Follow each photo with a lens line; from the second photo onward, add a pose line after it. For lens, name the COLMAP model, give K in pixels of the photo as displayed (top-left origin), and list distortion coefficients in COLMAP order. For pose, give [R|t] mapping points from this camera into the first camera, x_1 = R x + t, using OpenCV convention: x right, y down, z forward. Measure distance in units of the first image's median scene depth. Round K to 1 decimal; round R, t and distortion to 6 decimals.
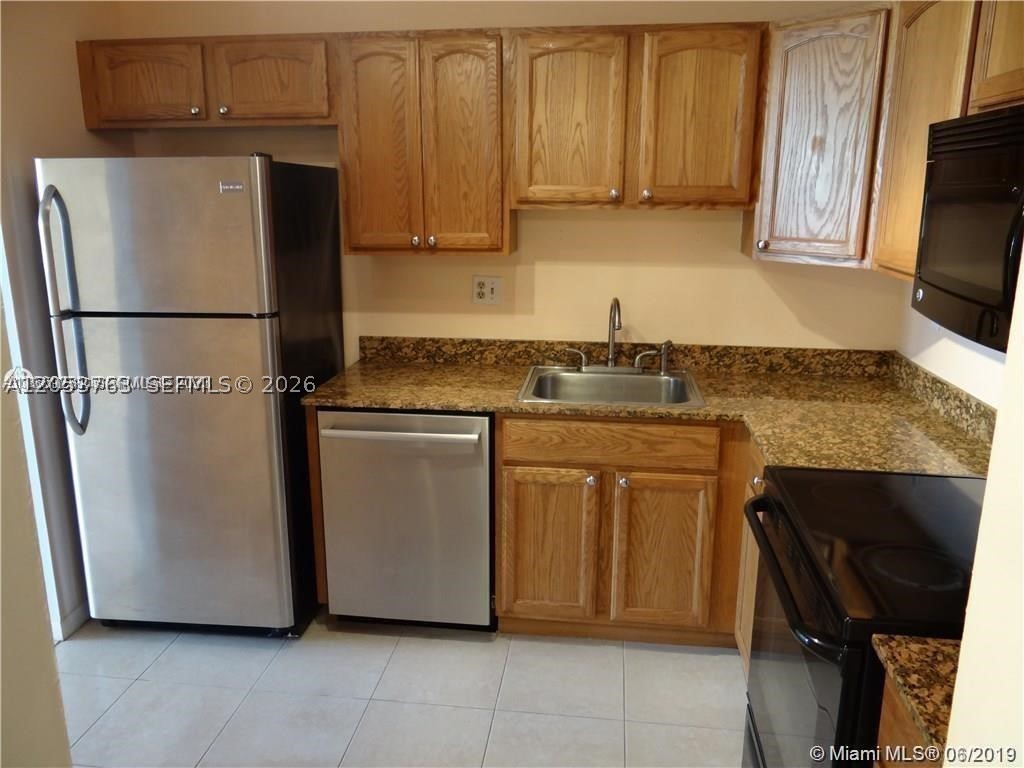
lens RADIAL K [[803.3, 0, 510.5], [0, 803.3, 378.8], [0, 0, 1]] dist [-0.012110, 0.006839]
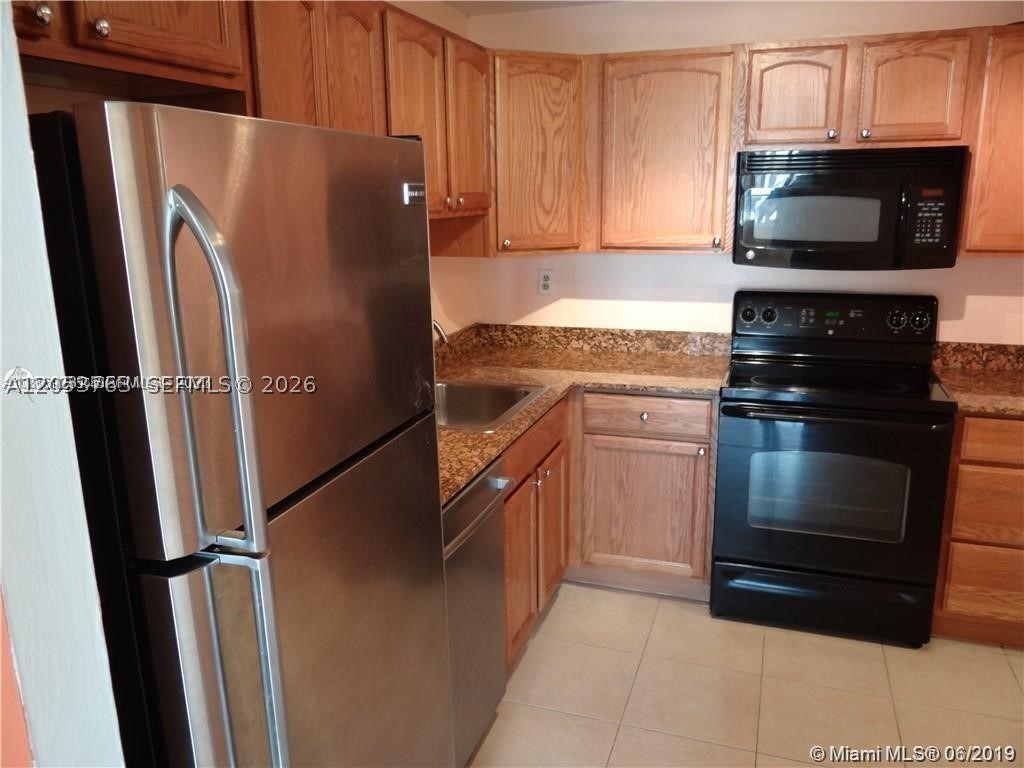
lens RADIAL K [[803.3, 0, 505.6], [0, 803.3, 378.3], [0, 0, 1]] dist [-0.012110, 0.006839]
pose [[0.204969, -0.225701, 0.952390, -0.813885], [0.241175, 0.954693, 0.174342, -0.179658], [-0.948590, 0.193958, 0.250116, 0.737756]]
